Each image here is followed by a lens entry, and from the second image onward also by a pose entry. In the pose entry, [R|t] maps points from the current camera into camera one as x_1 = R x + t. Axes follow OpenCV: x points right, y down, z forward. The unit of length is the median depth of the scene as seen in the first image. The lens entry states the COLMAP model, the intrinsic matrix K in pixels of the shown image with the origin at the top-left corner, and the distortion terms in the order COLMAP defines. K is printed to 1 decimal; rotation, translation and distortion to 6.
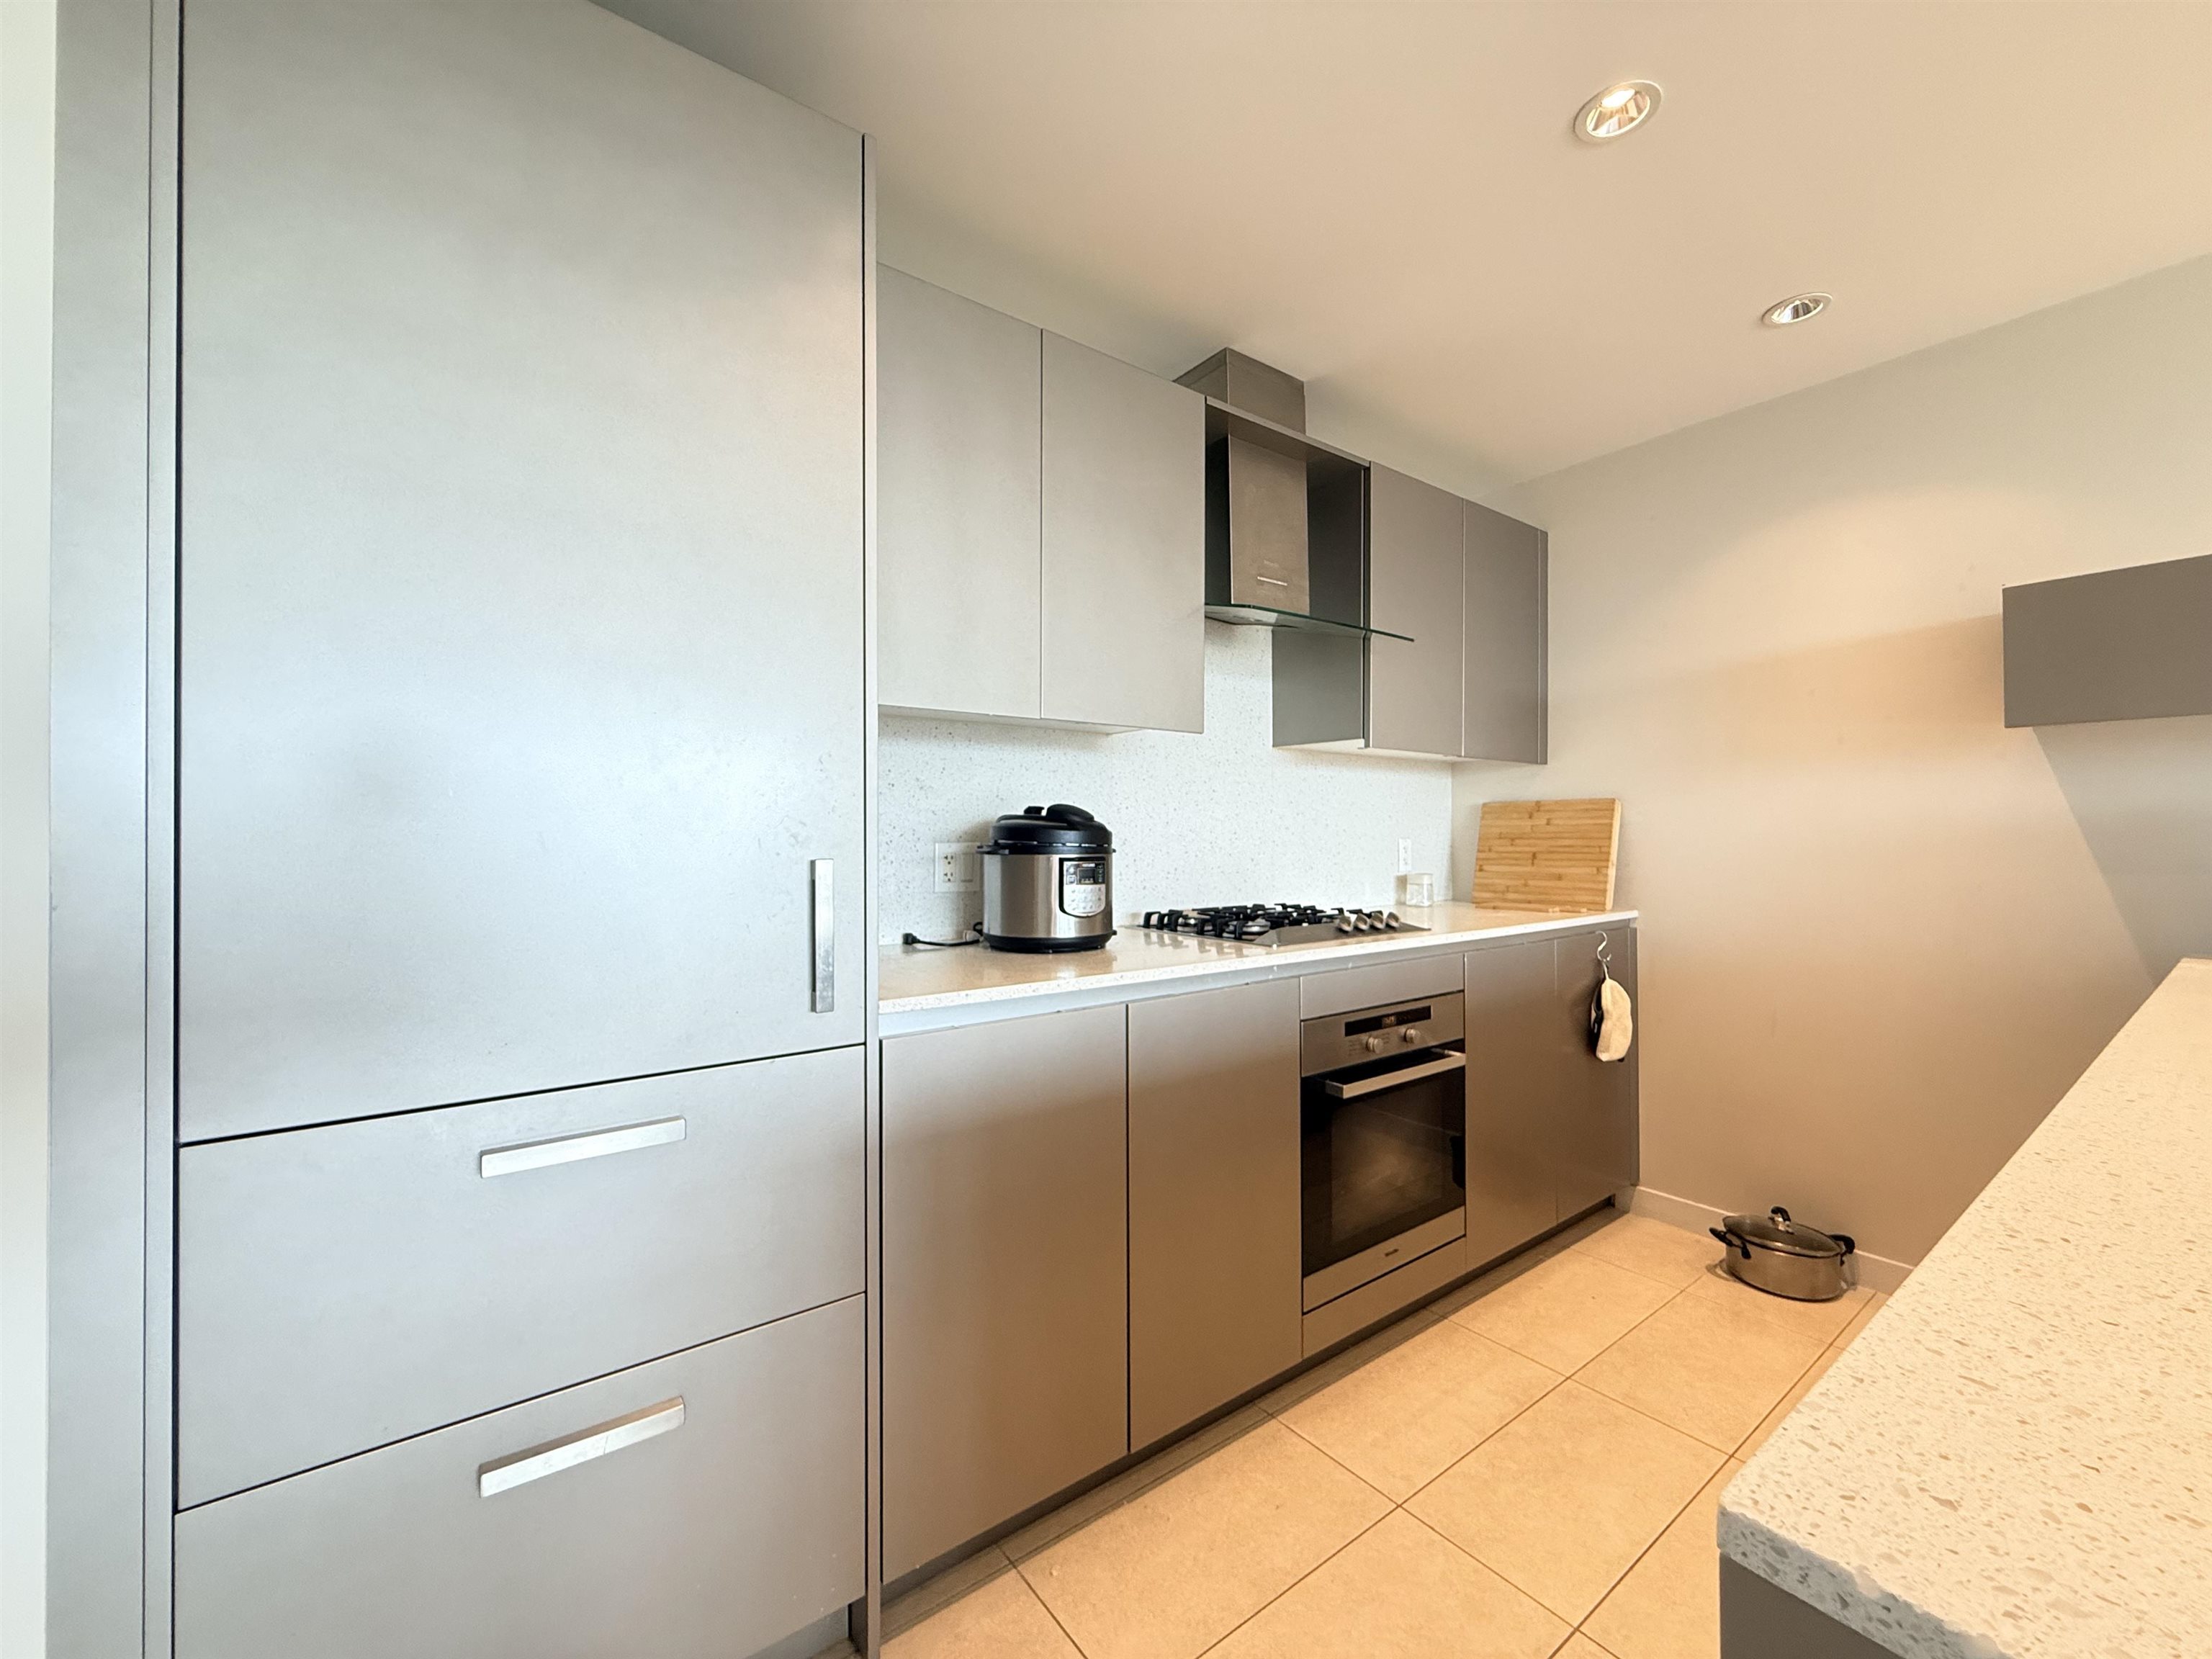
lens RADIAL K [[883.2, 0, 1099.8], [0, 883.2, 829.0], [0, 0, 1]] dist [-0.000528, -0.000648]
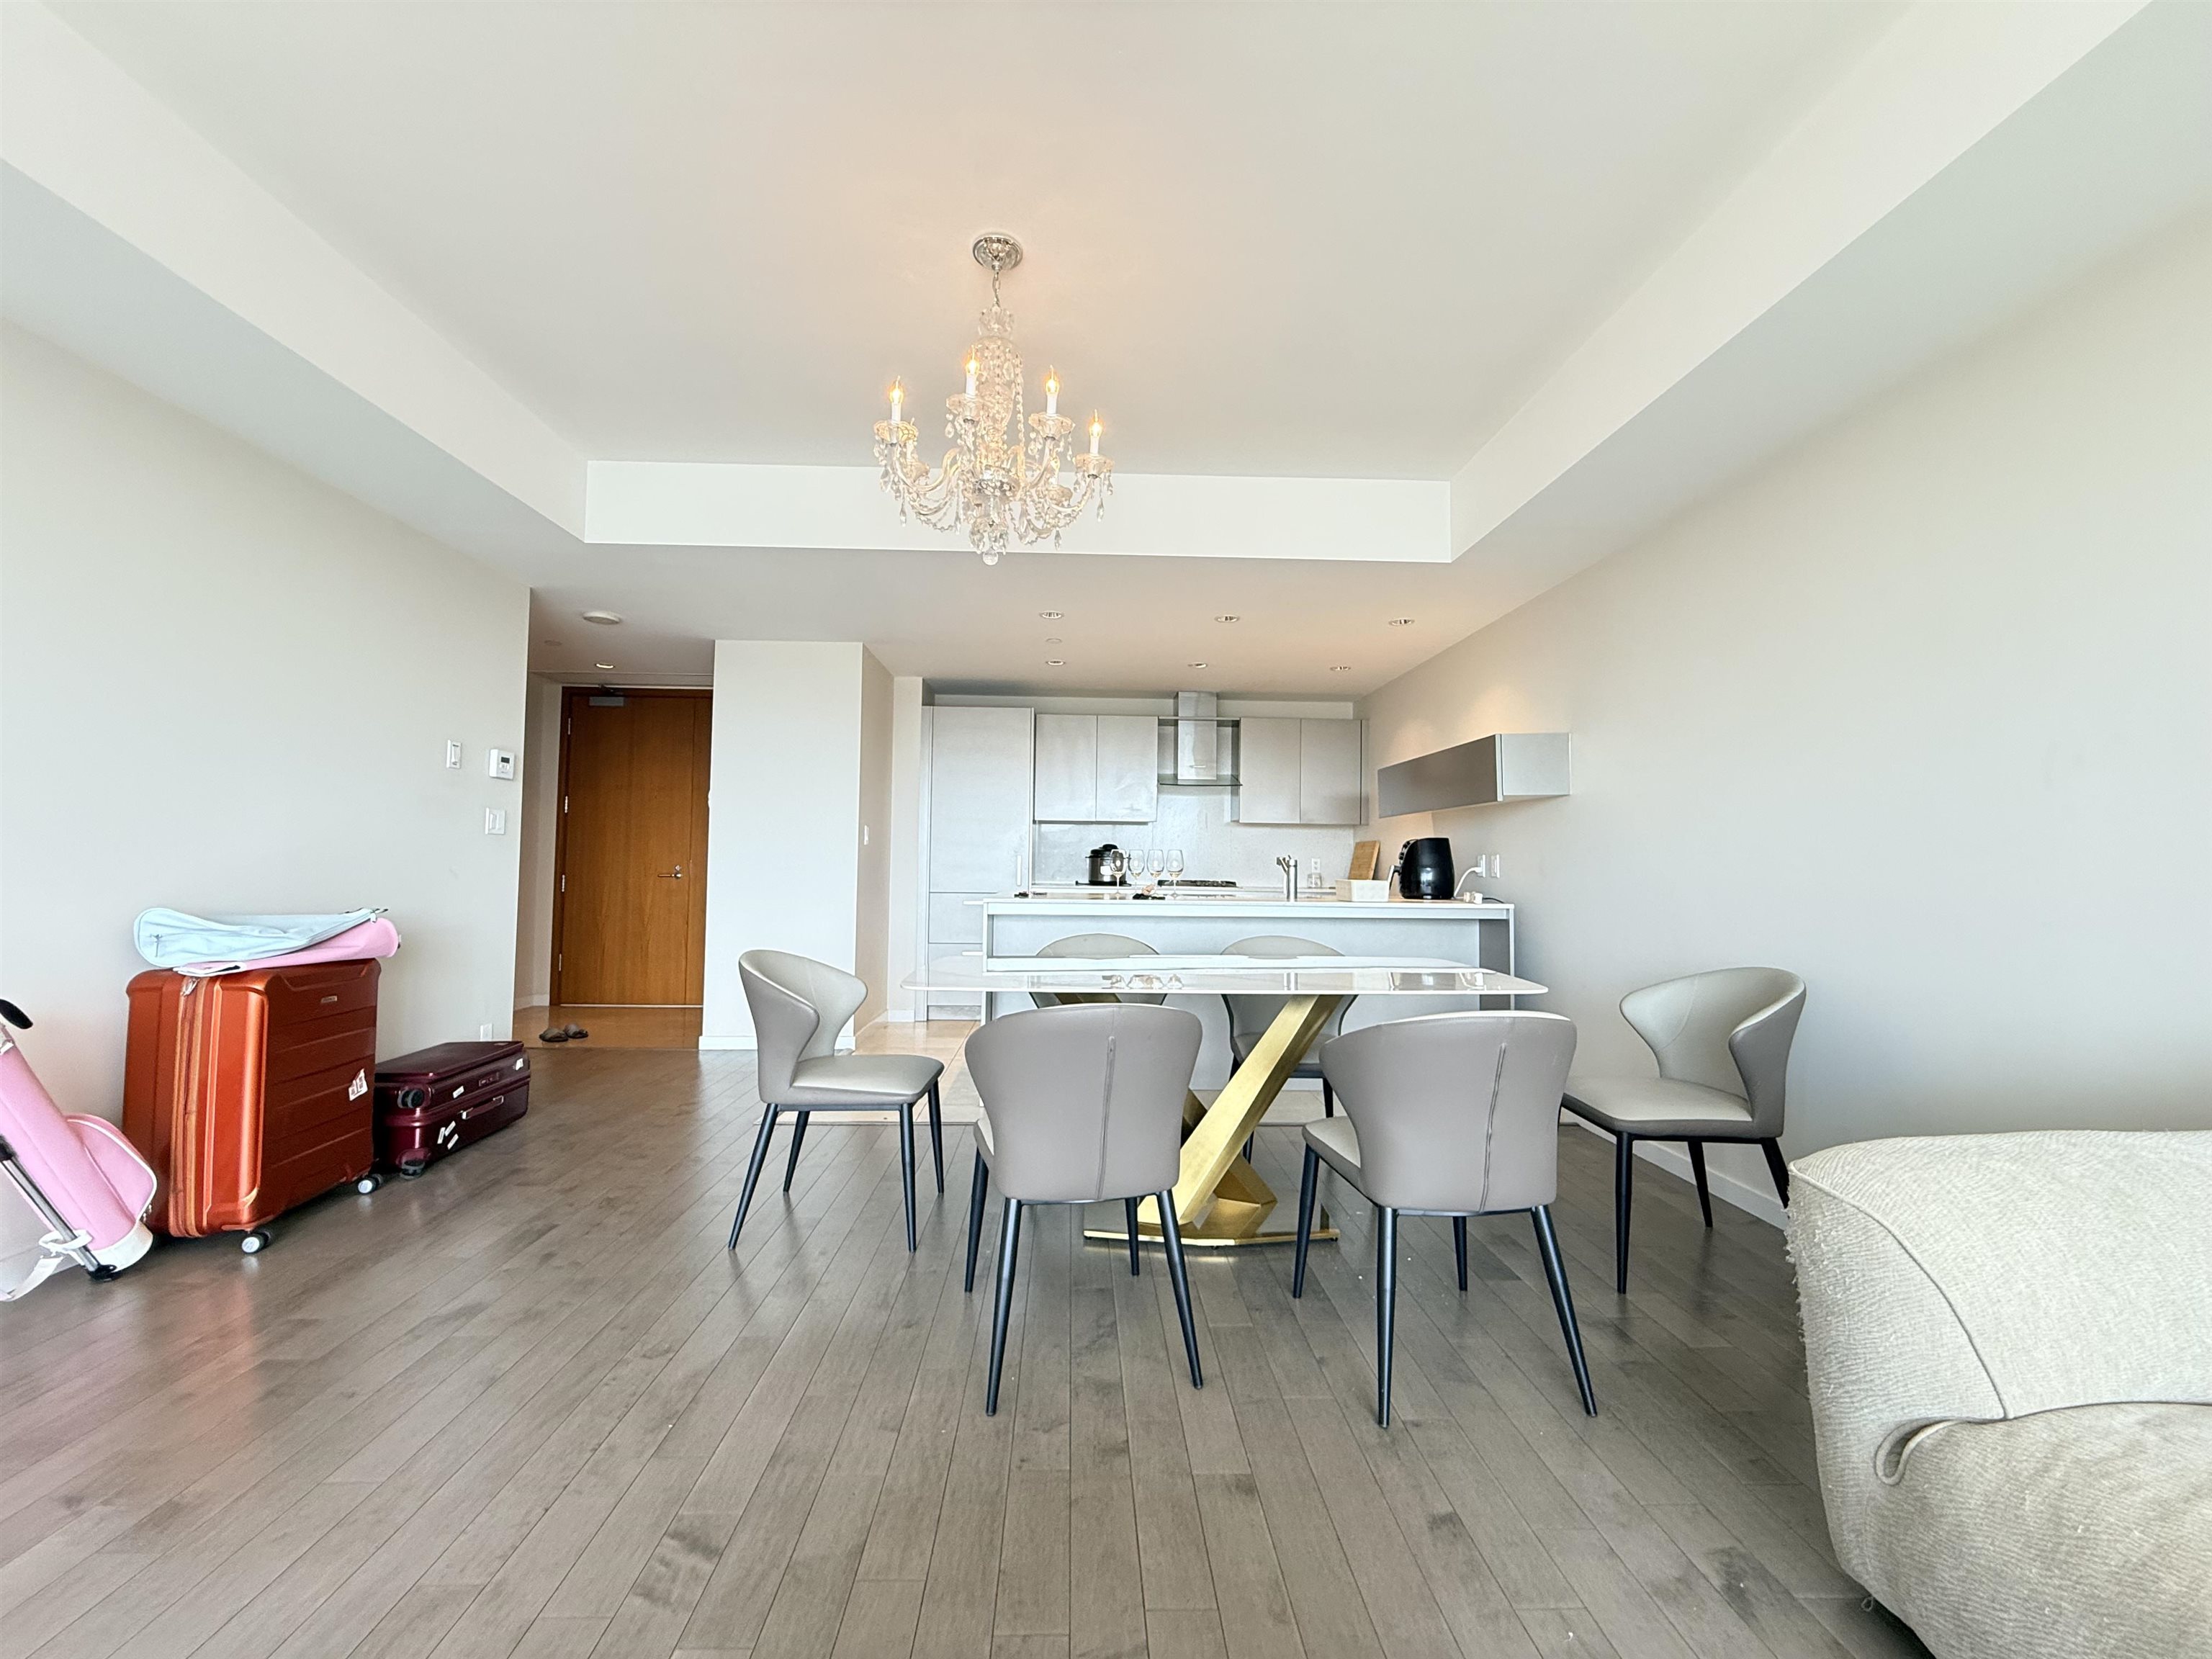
lens RADIAL K [[883.2, 0, 1099.8], [0, 883.2, 829.0], [0, 0, 1]] dist [-0.000528, -0.000648]
pose [[0.818386, -0.005867, -0.574639, 1.700536], [-0.015151, 0.999380, -0.031781, 0.021978], [0.574469, 0.034715, 0.817790, -1.648585]]
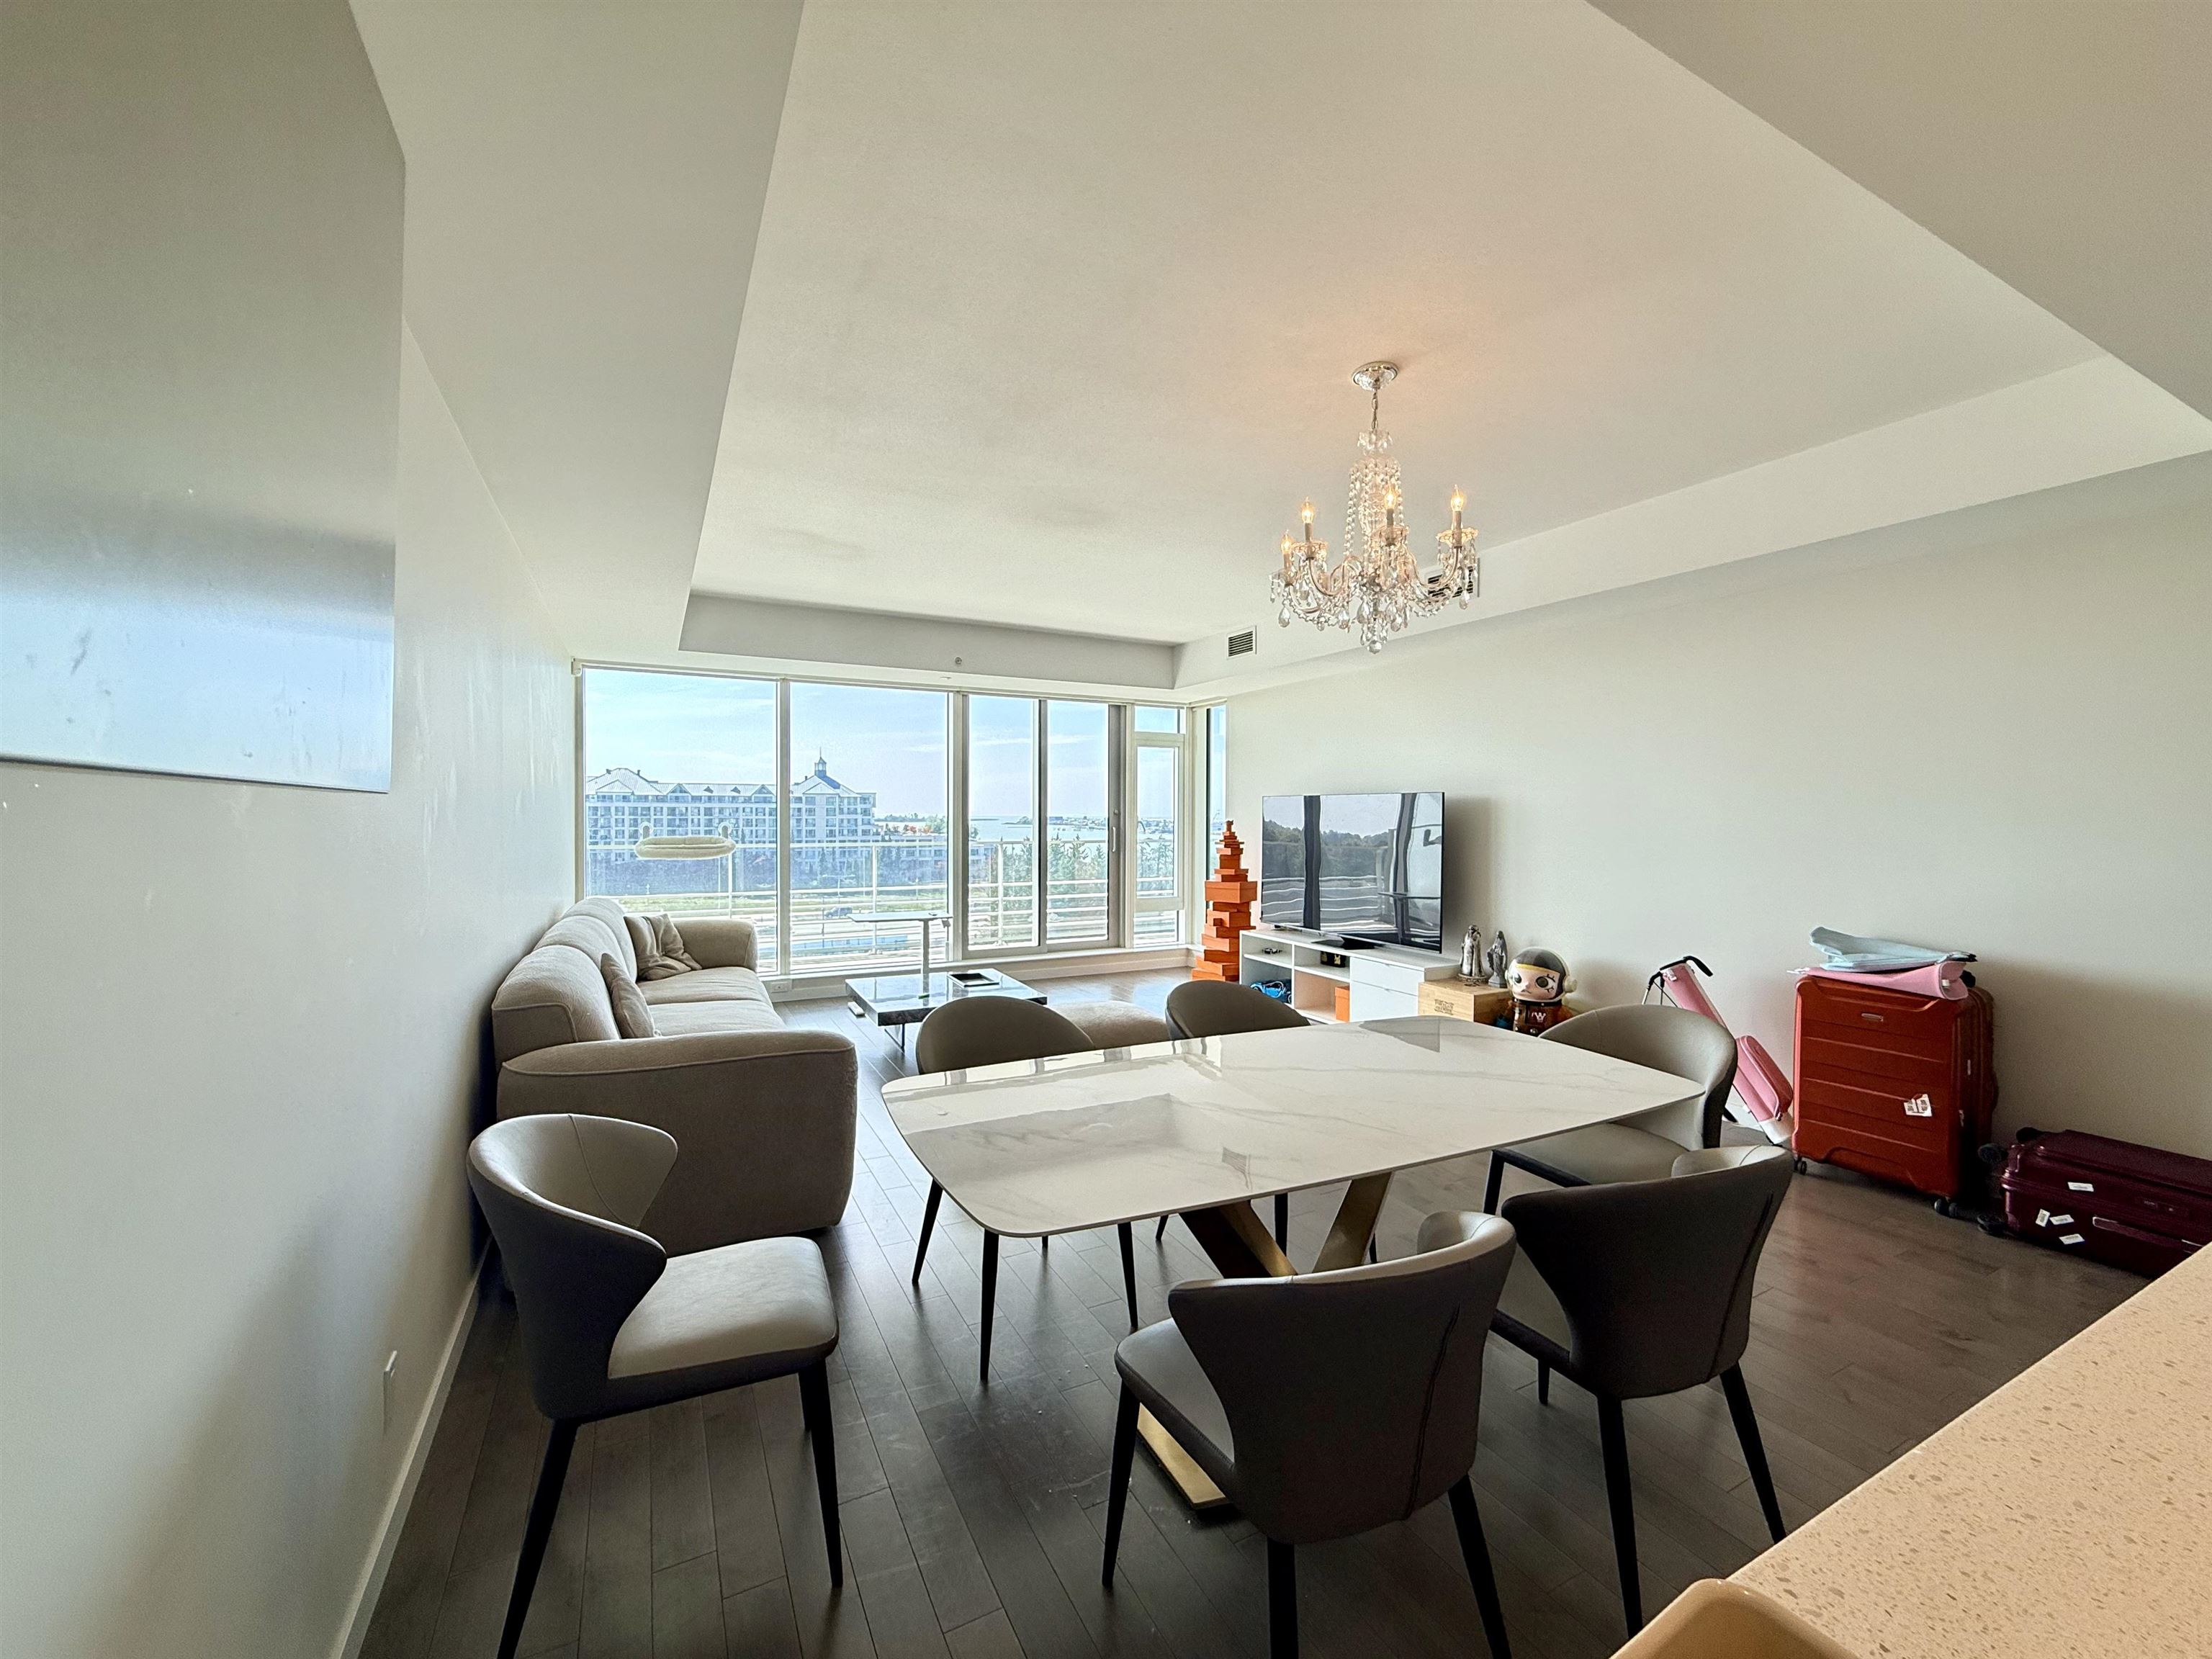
lens RADIAL K [[883.2, 0, 1099.8], [0, 883.2, 829.0], [0, 0, 1]] dist [-0.000528, -0.000648]
pose [[-0.986484, -0.003847, 0.163812, 1.132569], [-0.002965, 0.999980, 0.005627, -0.087068], [-0.163830, 0.005065, -0.986476, 0.503888]]
